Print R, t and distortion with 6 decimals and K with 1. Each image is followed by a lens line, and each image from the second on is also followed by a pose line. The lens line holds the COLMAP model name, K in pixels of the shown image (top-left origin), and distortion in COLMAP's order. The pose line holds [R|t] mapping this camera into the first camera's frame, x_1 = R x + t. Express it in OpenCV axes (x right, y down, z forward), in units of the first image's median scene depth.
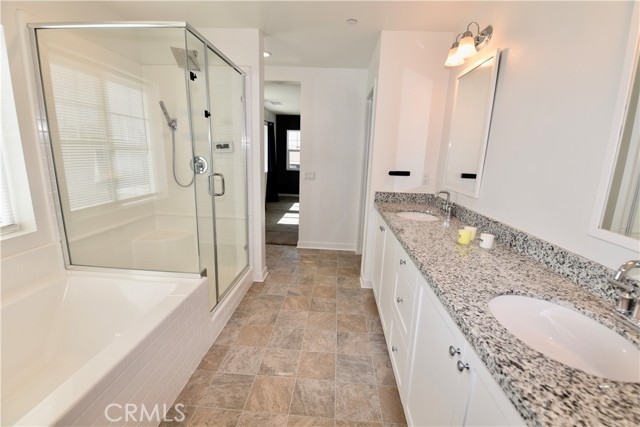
lens RADIAL K [[277.6, 0, 319.3], [0, 277.6, 212.4], [0, 0, 1]] dist [-0.000305, -0.003391]
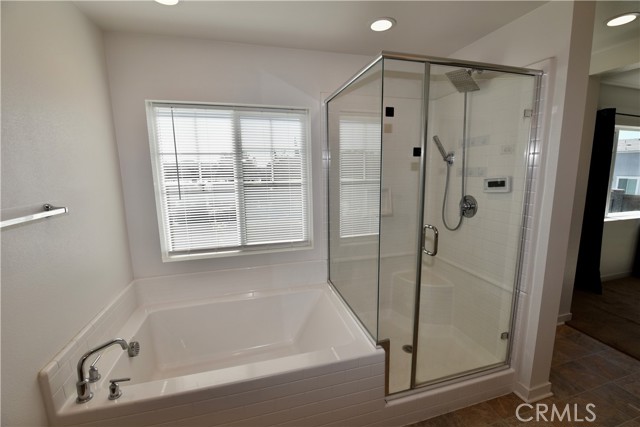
lens RADIAL K [[277.6, 0, 321.9], [0, 277.6, 214.5], [0, 0, 1]] dist [-0.000305, -0.003391]
pose [[0.328242, 0.112843, -0.937829, 0.267252], [-0.170994, 0.983534, 0.058495, -0.179237], [0.928988, 0.141163, 0.342133, 0.496886]]
